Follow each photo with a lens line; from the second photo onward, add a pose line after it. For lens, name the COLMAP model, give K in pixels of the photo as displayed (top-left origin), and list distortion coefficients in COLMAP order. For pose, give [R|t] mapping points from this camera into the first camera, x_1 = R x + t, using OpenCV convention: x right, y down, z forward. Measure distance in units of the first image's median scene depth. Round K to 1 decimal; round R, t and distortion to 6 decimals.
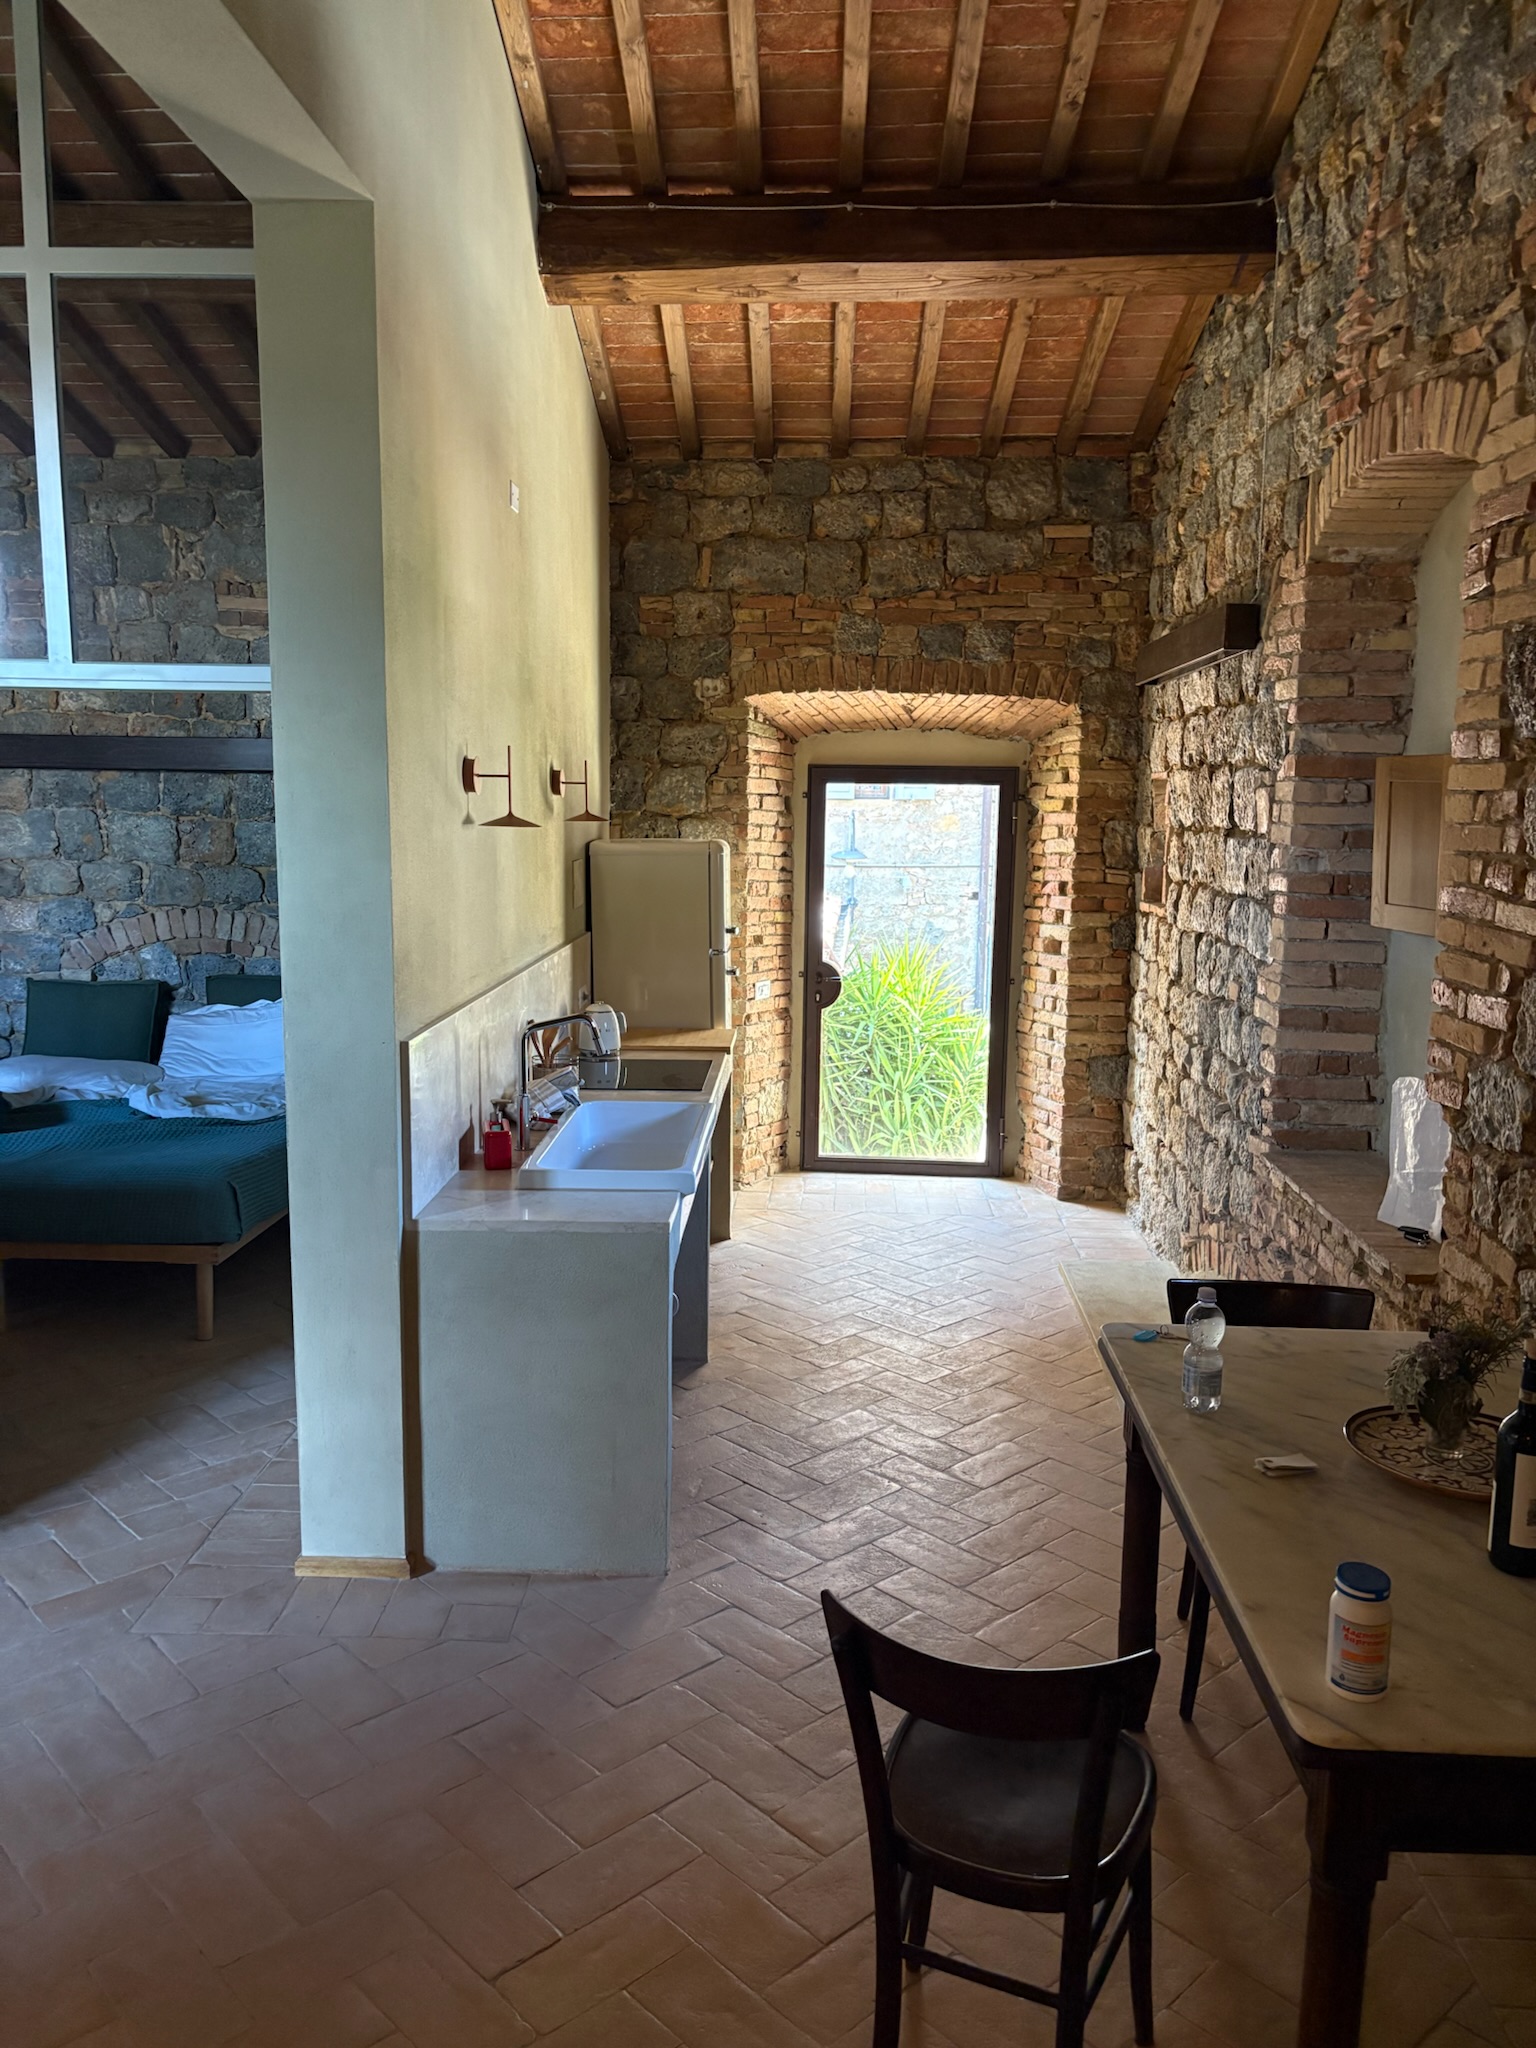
lens RADIAL K [[1553.9, 0, 766.1], [0, 1553.9, 1040.4], [0, 0, 1]] dist [0.043038, -0.046453]
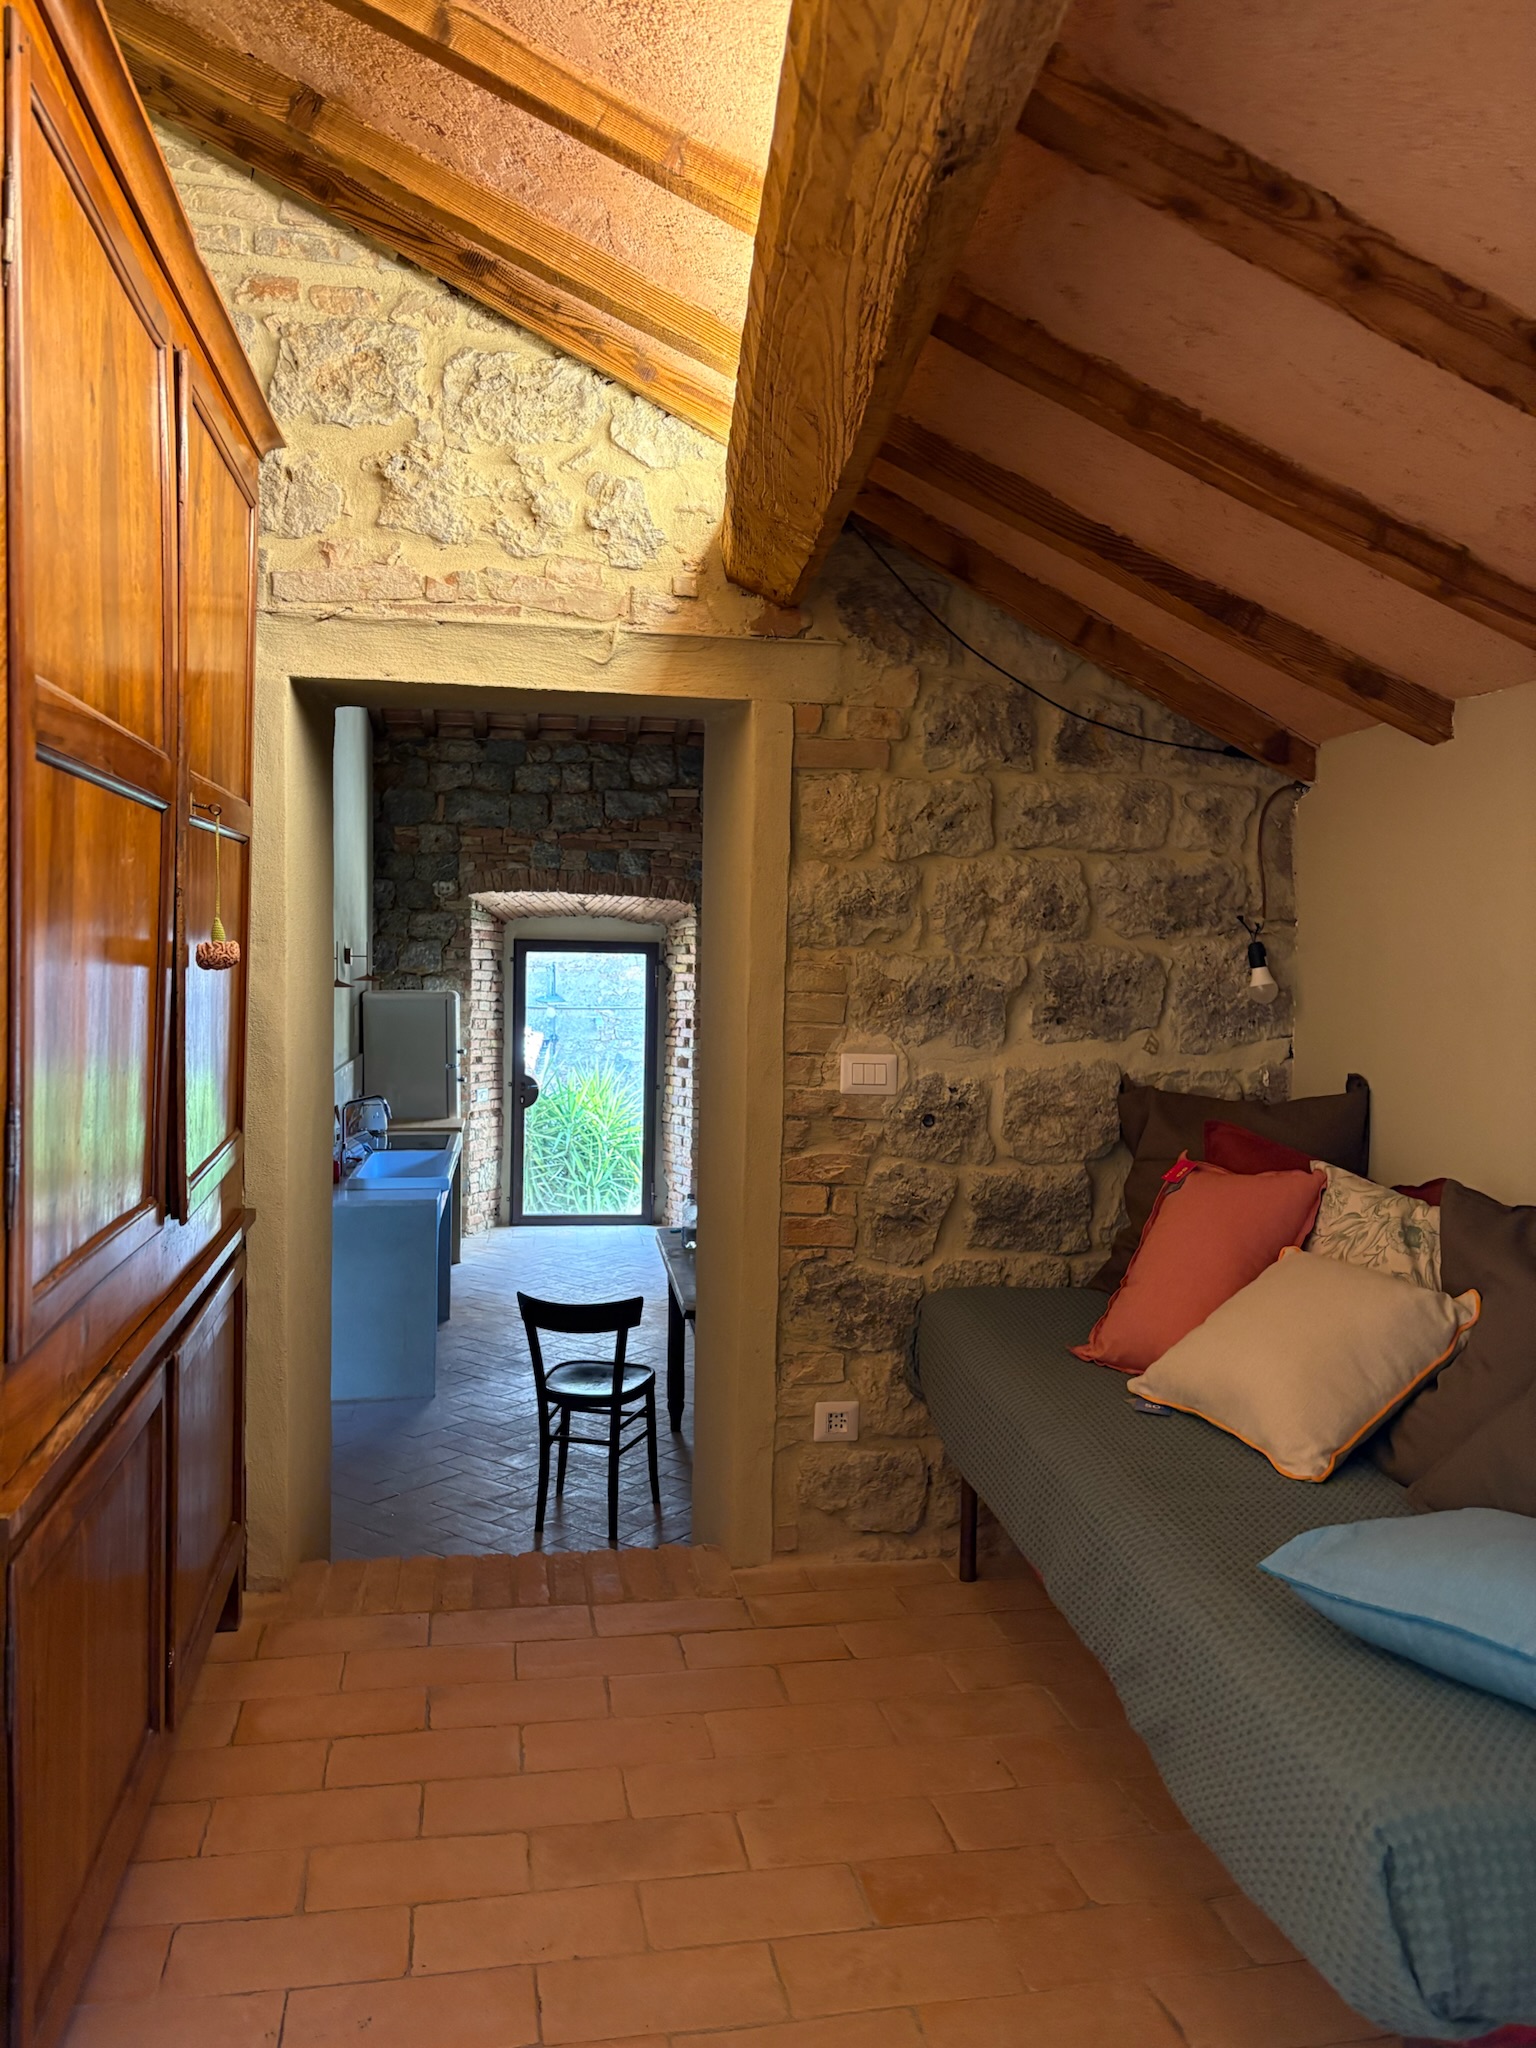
lens RADIAL K [[1553.9, 0, 815.4], [0, 1553.9, 1037.1], [0, 0, 1]] dist [0.043038, -0.046453]
pose [[0.976824, -0.005444, 0.213975, -0.009344], [0.025205, 0.995647, -0.089732, 0.053366], [-0.212555, 0.093046, 0.972709, -0.485594]]
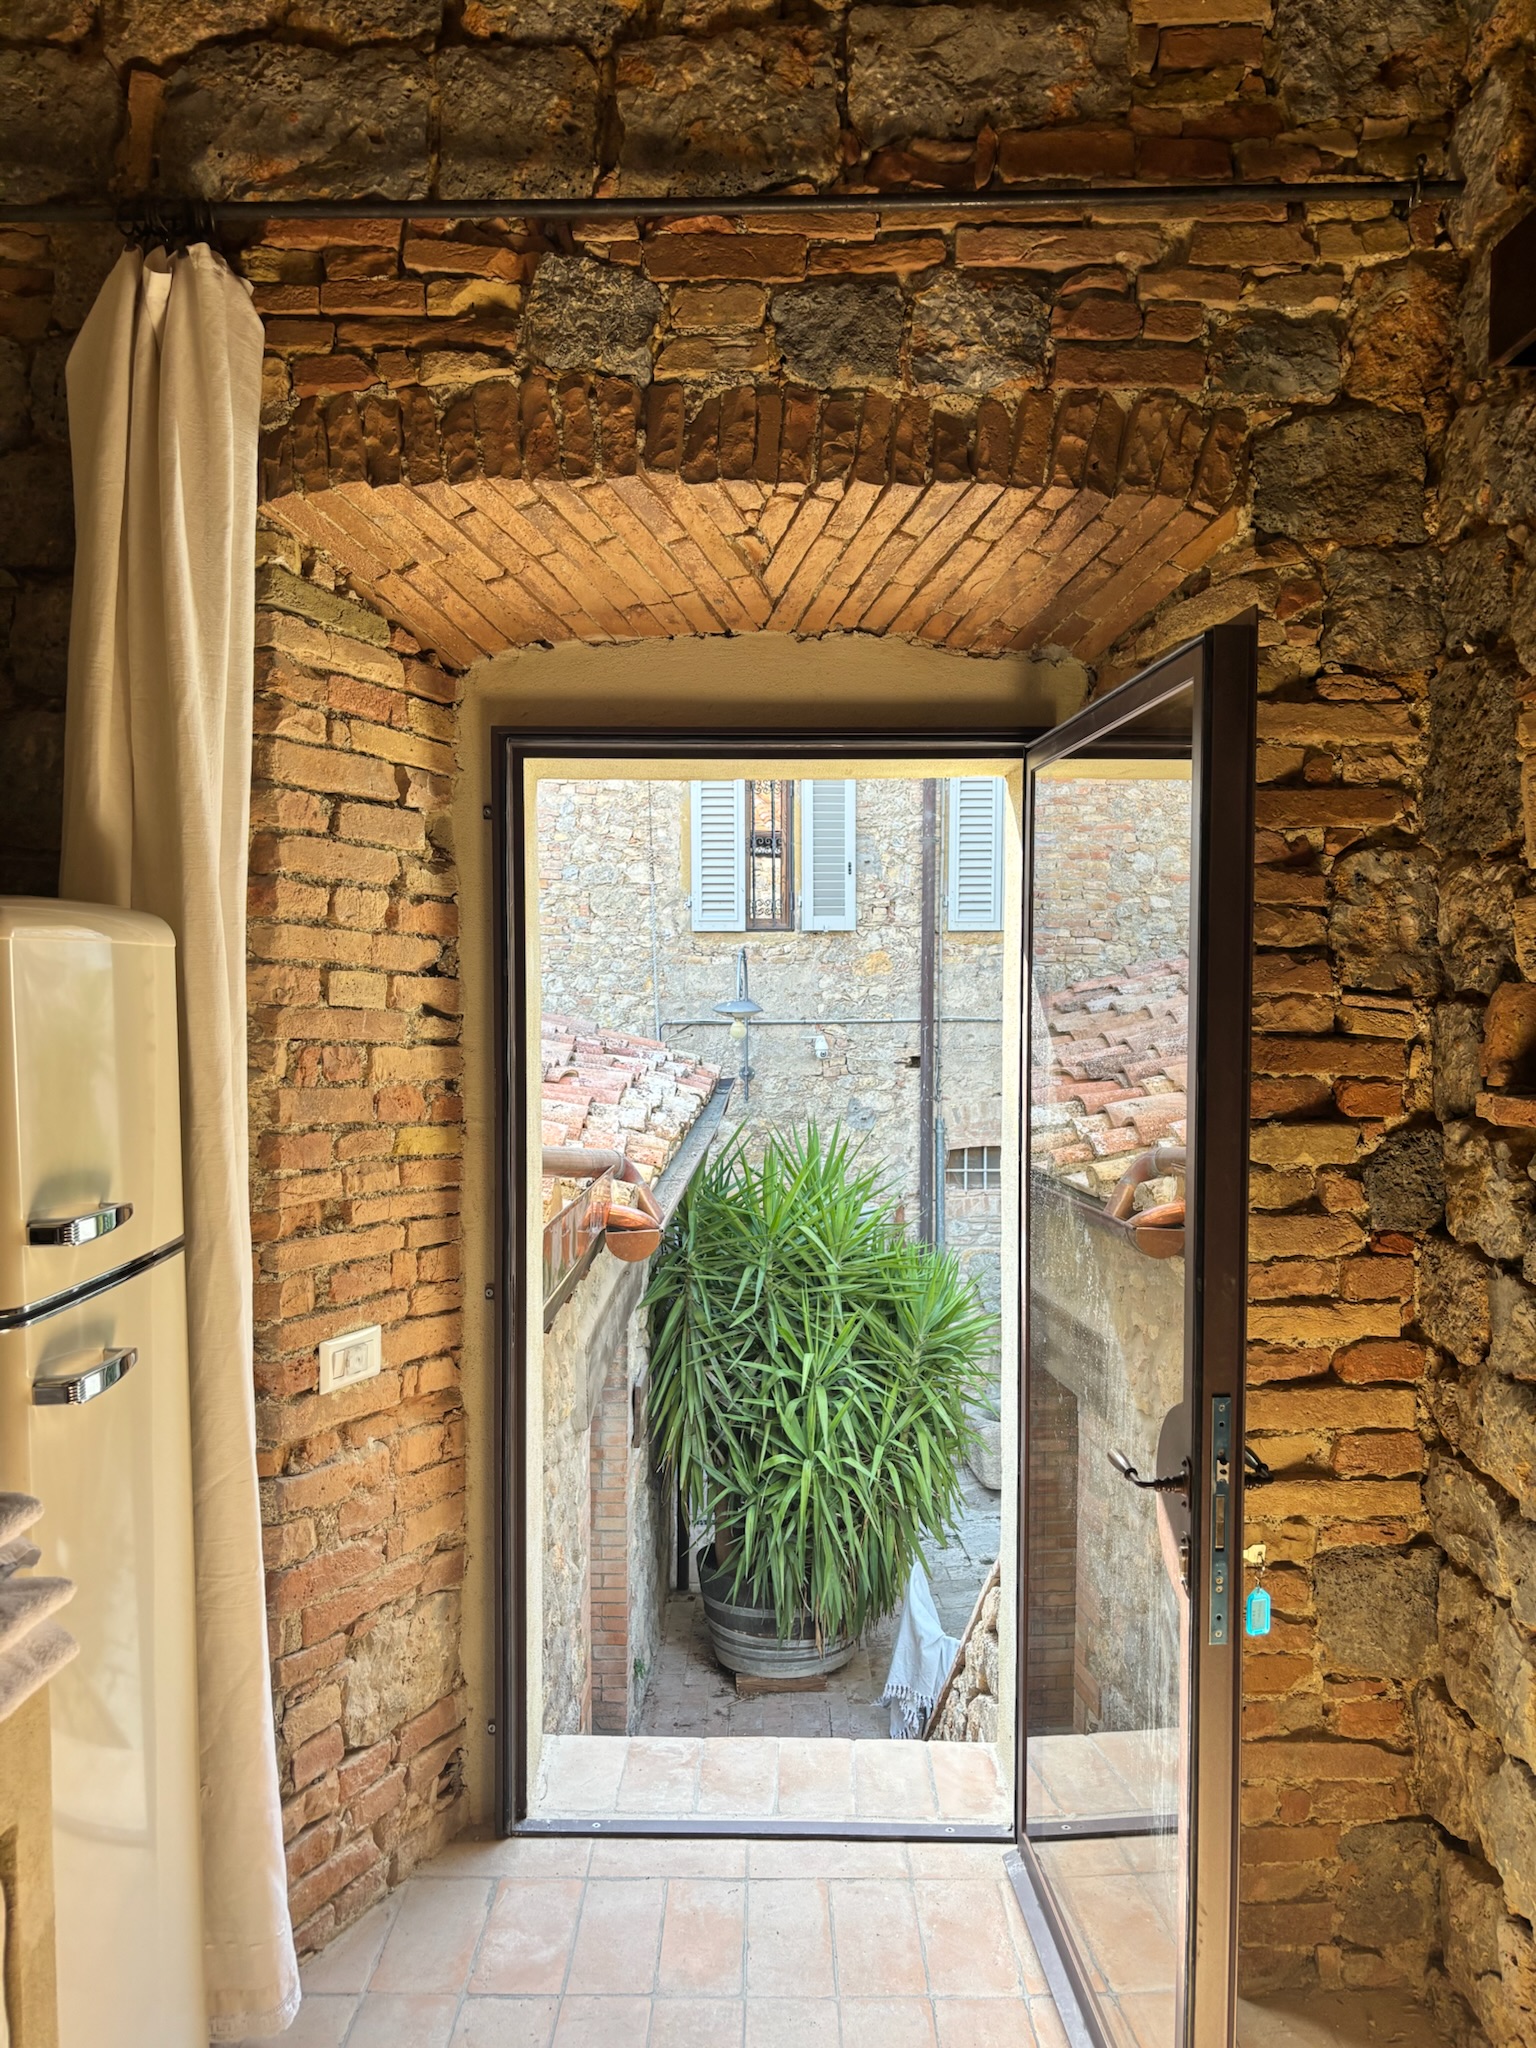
lens RADIAL K [[1552.9, 0, 760.5], [0, 1552.9, 1030.4], [0, 0, 1]] dist [0.057236, -0.073244]
pose [[0.999074, -0.014726, 0.040438, 0.078563], [0.019160, 0.993573, -0.111561, -0.067221], [-0.038535, 0.112232, 0.992935, 0.672185]]
